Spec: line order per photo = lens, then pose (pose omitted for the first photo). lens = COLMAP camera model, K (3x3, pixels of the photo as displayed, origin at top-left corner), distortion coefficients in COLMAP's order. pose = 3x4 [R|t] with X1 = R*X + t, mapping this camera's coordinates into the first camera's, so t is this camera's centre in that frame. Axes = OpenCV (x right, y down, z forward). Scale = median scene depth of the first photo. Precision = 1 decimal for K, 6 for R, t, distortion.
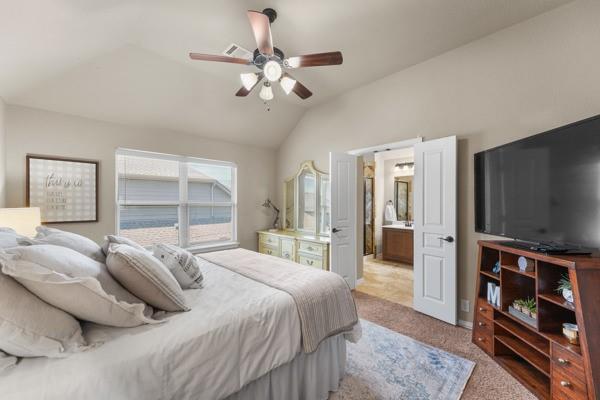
lens RADIAL K [[239.7, 0, 300.5], [0, 239.7, 202.1], [0, 0, 1]] dist [0.000070, -0.000044]
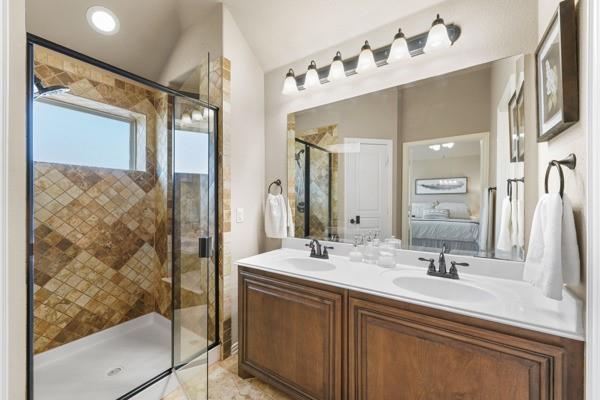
lens RADIAL K [[239.7, 0, 298.9], [0, 239.7, 200.6], [0, 0, 1]] dist [0.000070, -0.000044]
pose [[0.973330, 0.004211, 0.229369, 0.320653], [-0.005295, 0.999978, 0.004114, 0.019808], [-0.229347, -0.005219, 0.973331, 0.636624]]
